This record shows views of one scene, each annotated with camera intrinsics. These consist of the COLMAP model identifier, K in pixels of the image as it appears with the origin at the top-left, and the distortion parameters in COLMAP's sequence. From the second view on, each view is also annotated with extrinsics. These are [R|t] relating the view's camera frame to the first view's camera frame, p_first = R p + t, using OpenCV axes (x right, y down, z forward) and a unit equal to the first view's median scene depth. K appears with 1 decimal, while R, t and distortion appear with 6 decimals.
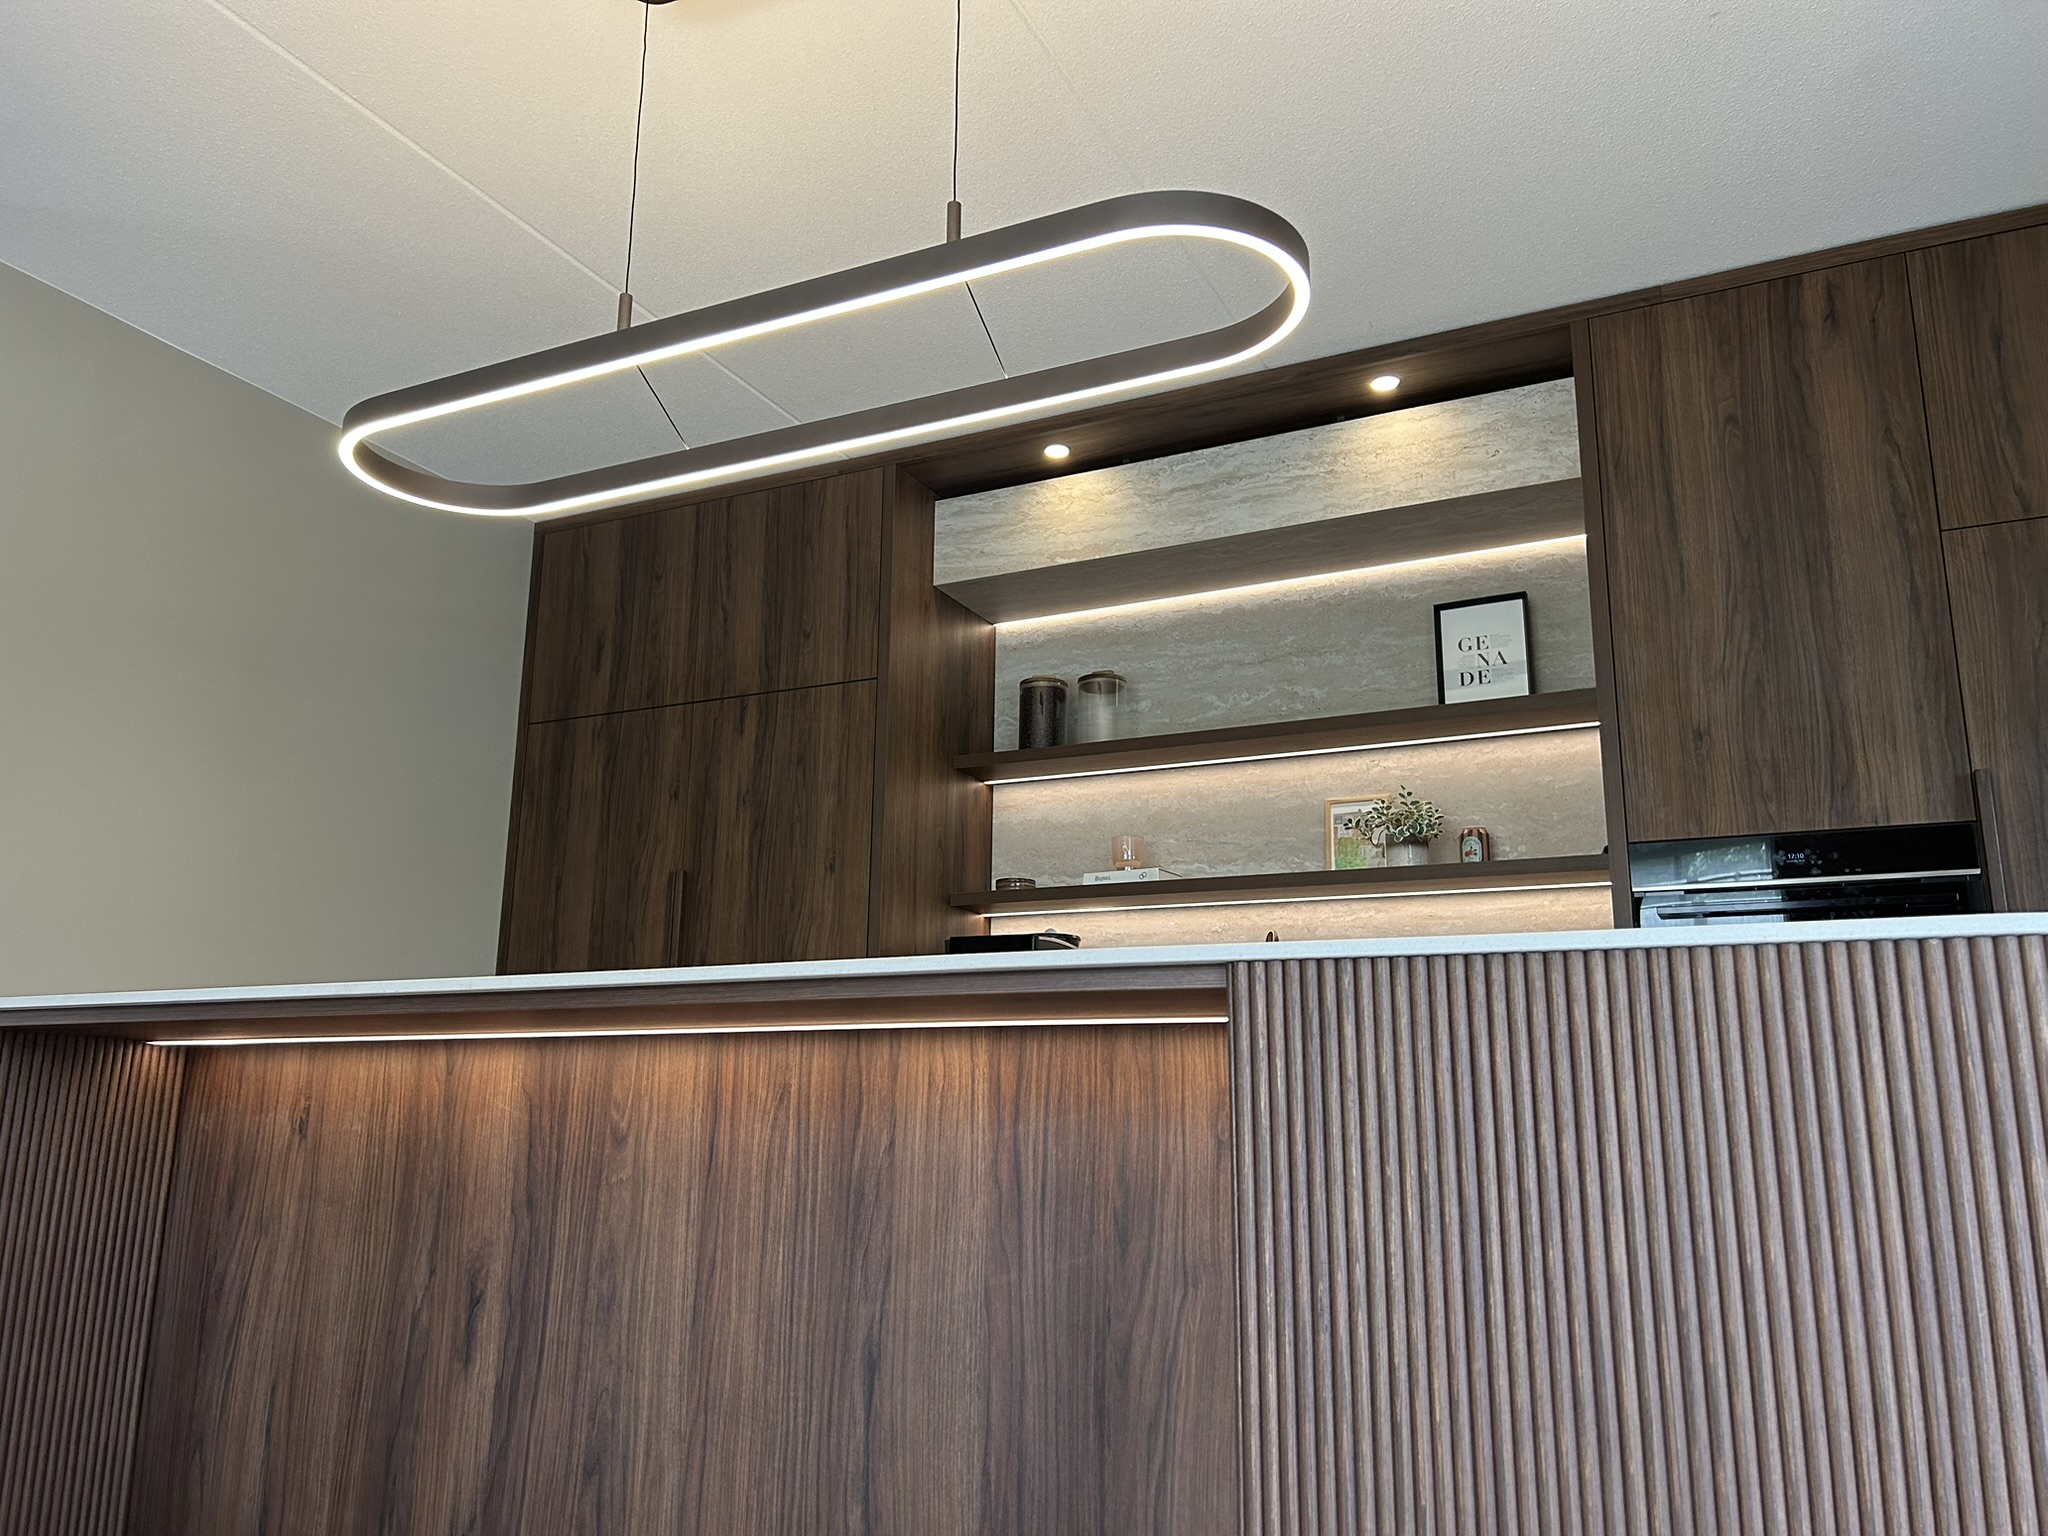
lens RADIAL K [[1528.6, 0, 1017.5], [0, 1528.6, 778.4], [0, 0, 1]] dist [0.088174, -0.108086]
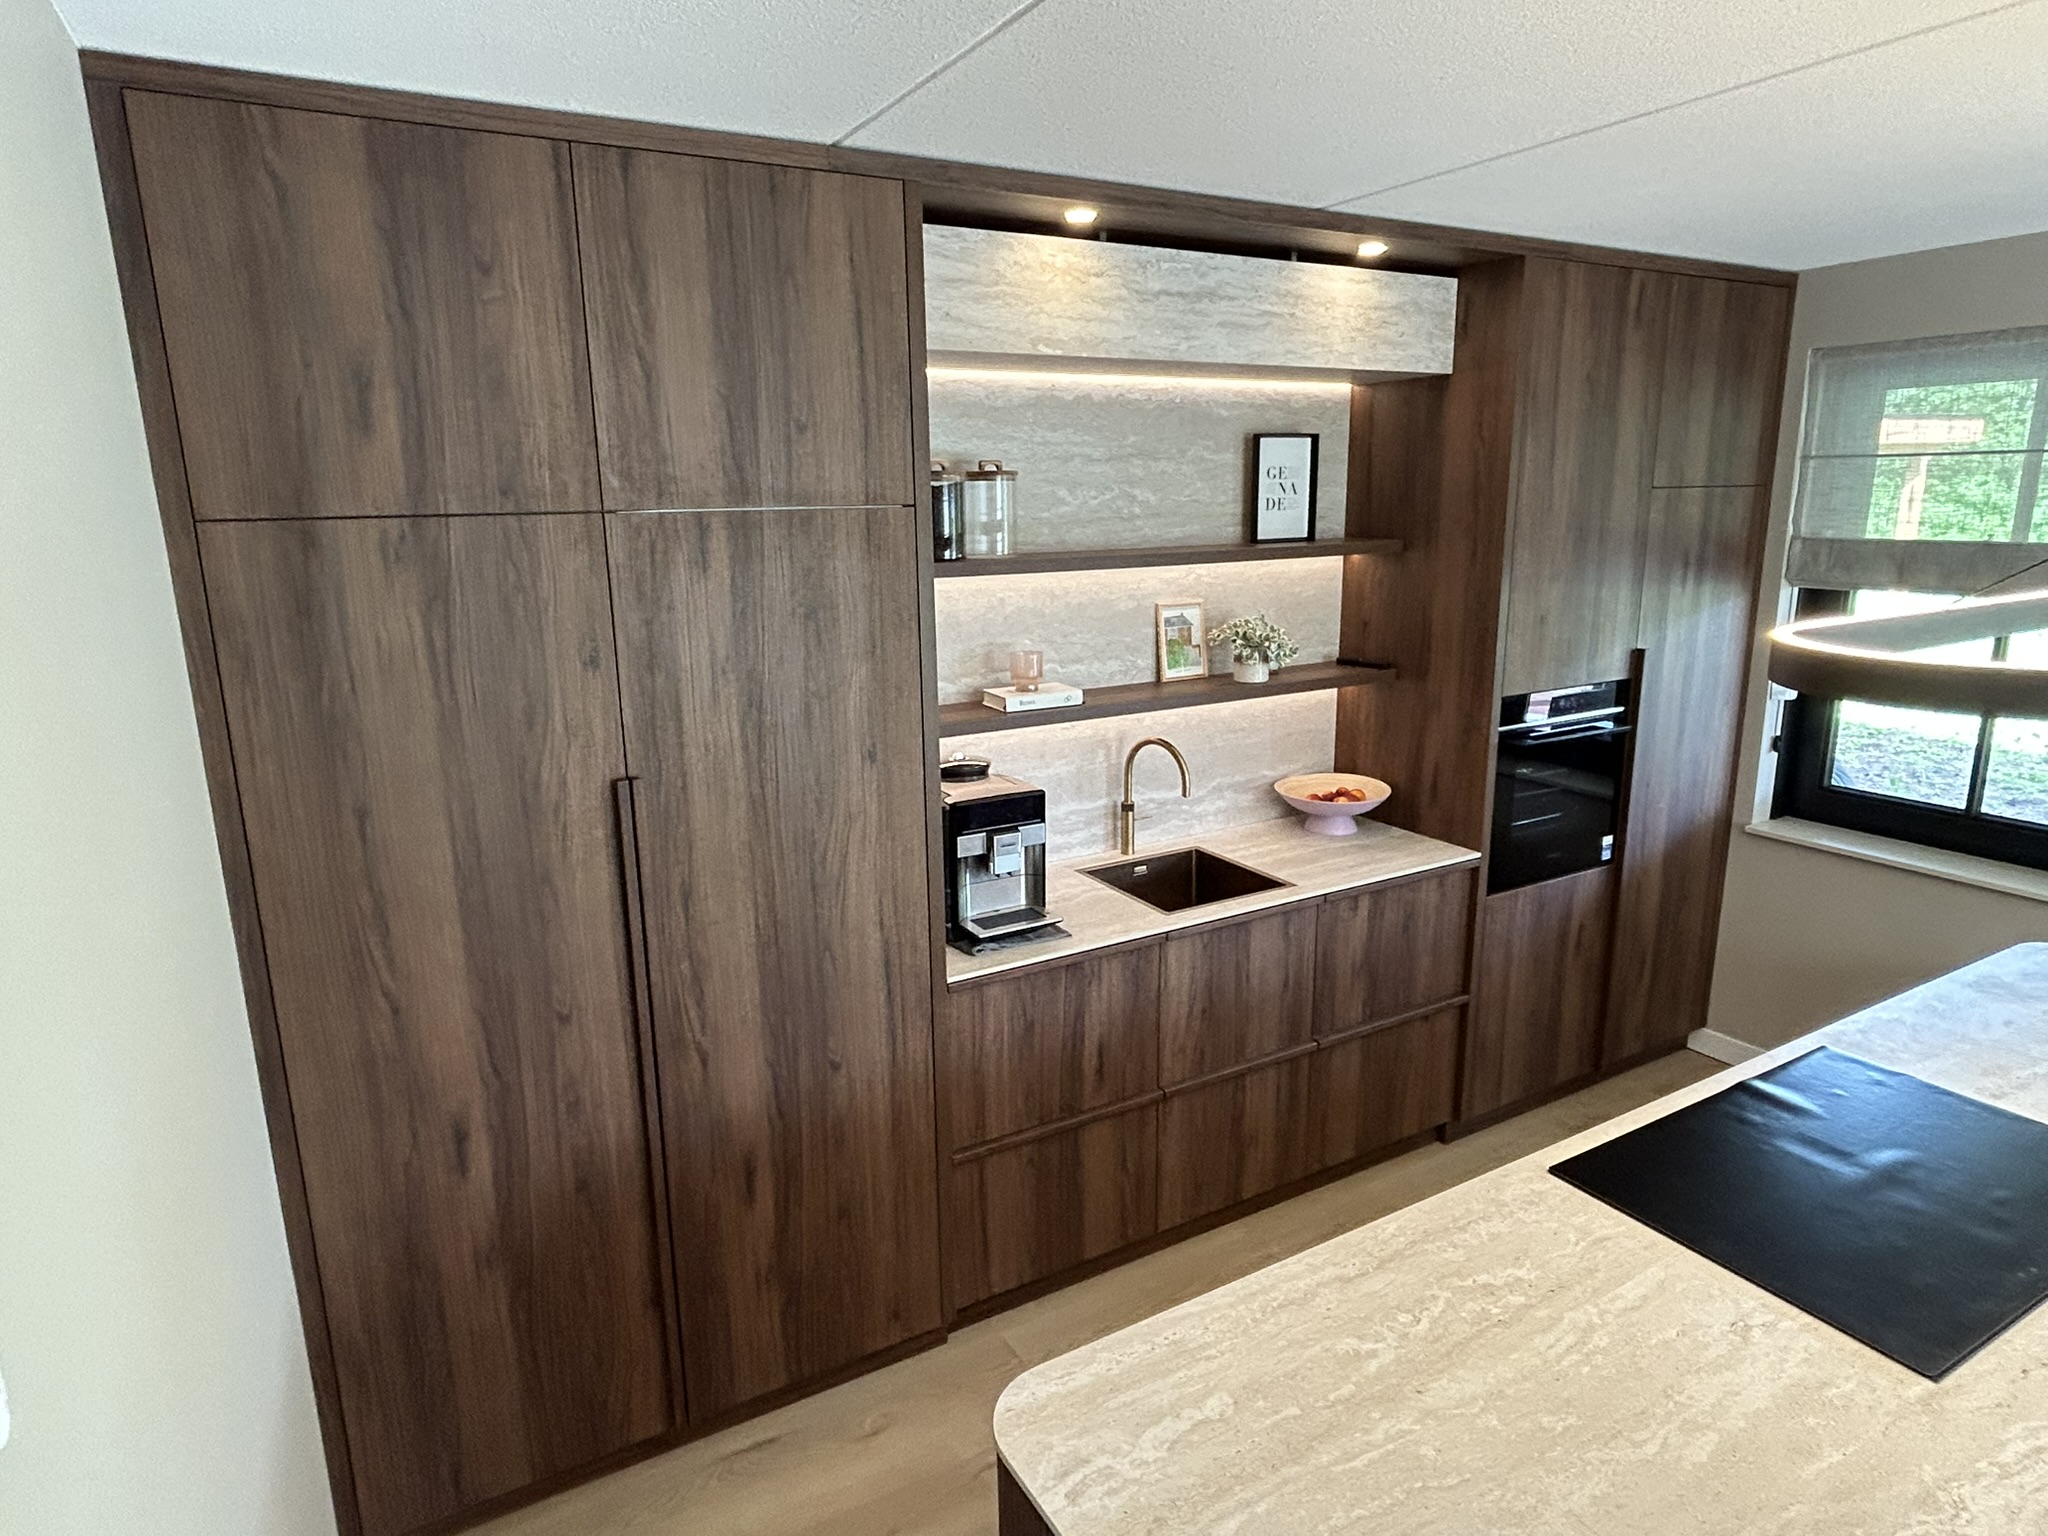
lens RADIAL K [[1184.4, 0, 1005.8], [0, 1184.4, 758.7], [0, 0, 1]] dist [0.012919, -0.024476]
pose [[0.562473, -0.204934, 0.801015, -0.708967], [-0.160477, 0.923314, 0.348910, -0.203819], [-0.811092, -0.324797, 0.486453, 0.803498]]
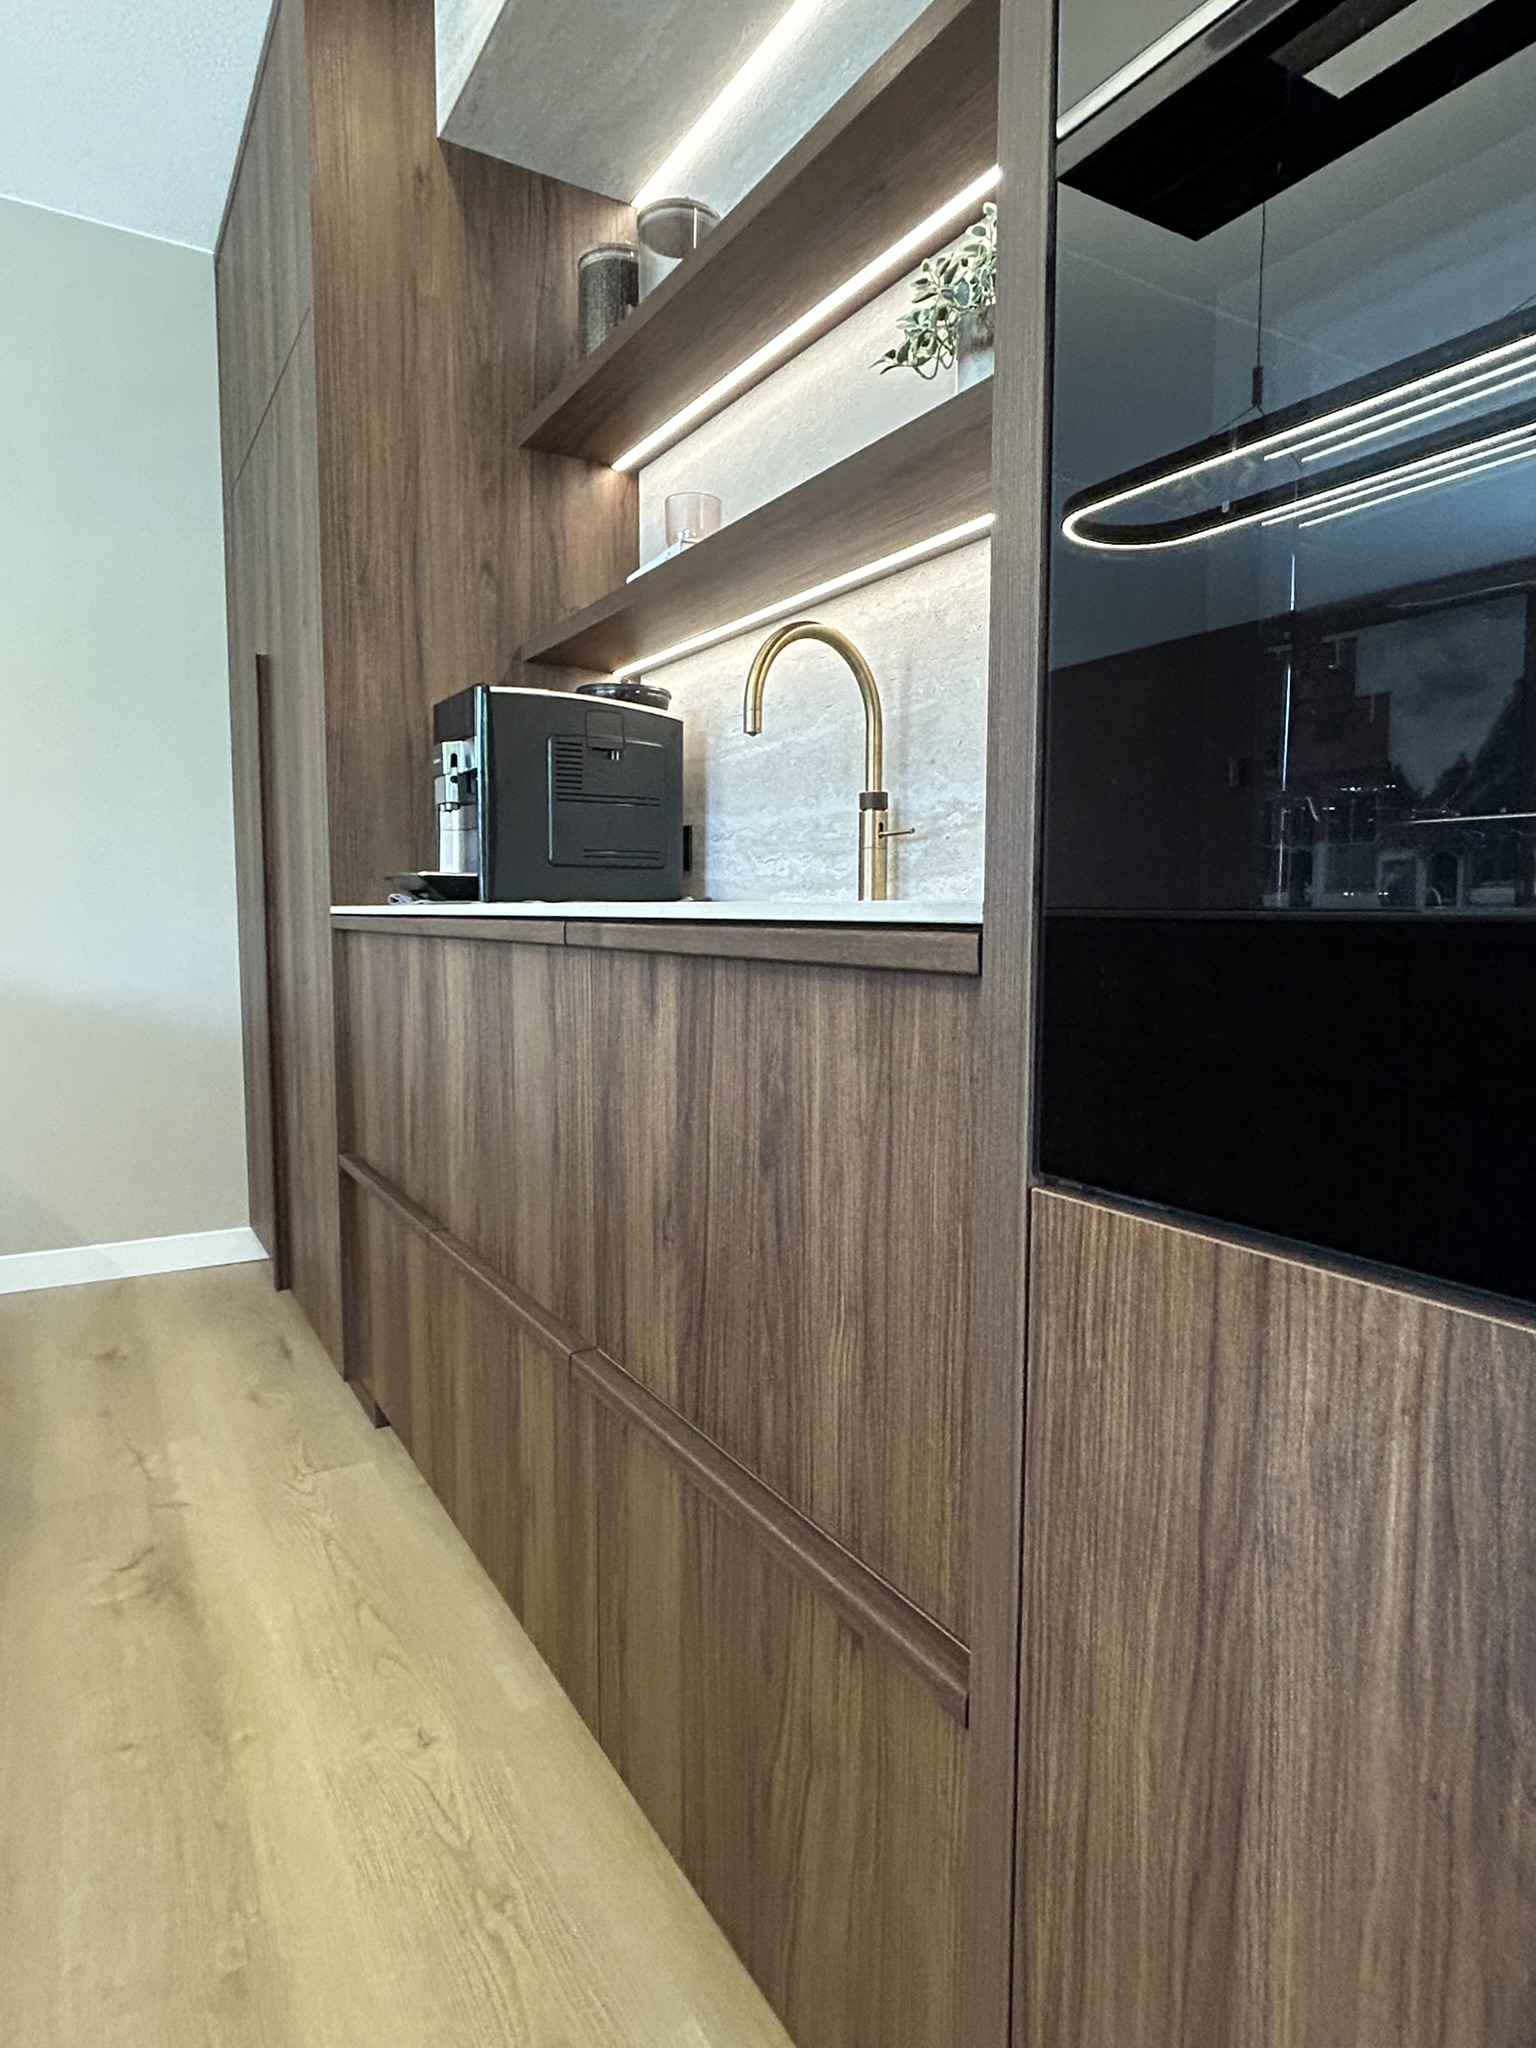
lens RADIAL K [[1184.4, 0, 770.5], [0, 1184.4, 1006.1], [0, 0, 1]] dist [0.012919, -0.024476]
pose [[0.840627, 0.032868, -0.540617, 0.447885], [0.128147, 0.957746, 0.257489, 0.141676], [0.526236, -0.285731, 0.800895, 0.770790]]
